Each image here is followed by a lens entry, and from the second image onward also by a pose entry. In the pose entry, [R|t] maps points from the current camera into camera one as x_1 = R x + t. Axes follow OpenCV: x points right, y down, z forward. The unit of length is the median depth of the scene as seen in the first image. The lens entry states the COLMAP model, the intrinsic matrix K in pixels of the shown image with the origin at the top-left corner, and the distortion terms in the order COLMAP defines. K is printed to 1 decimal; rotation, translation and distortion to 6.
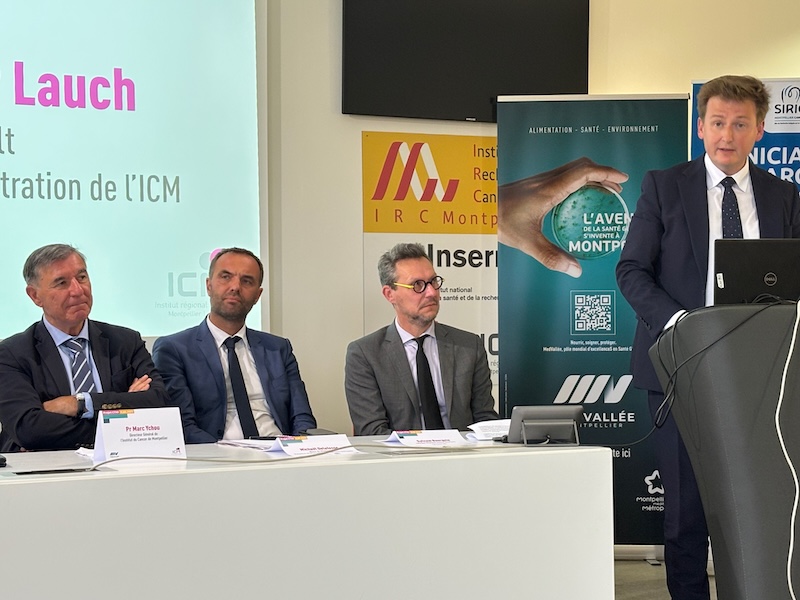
lens RADIAL K [[1635.0, 0, 396.3], [0, 1635.0, 298.7], [0, 0, 1]] dist [0.141762, 0.000000]
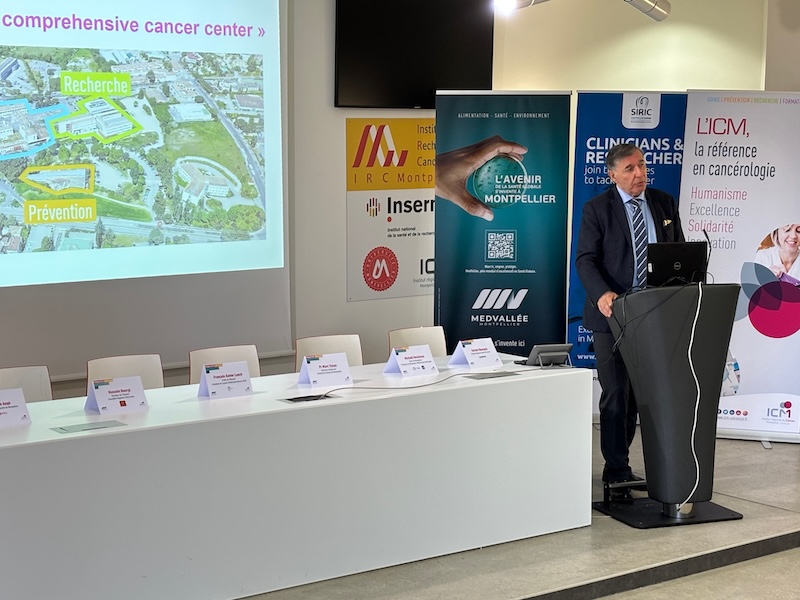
lens RADIAL K [[1585.7, 0, 397.4], [0, 1585.7, 302.6], [0, 0, 1]] dist [0.068485, 0.000000]
pose [[0.985833, -0.008692, 0.167505, -0.198302], [-0.009262, 0.994311, 0.106111, -0.087126], [-0.167474, -0.106159, 0.980144, -0.334226]]
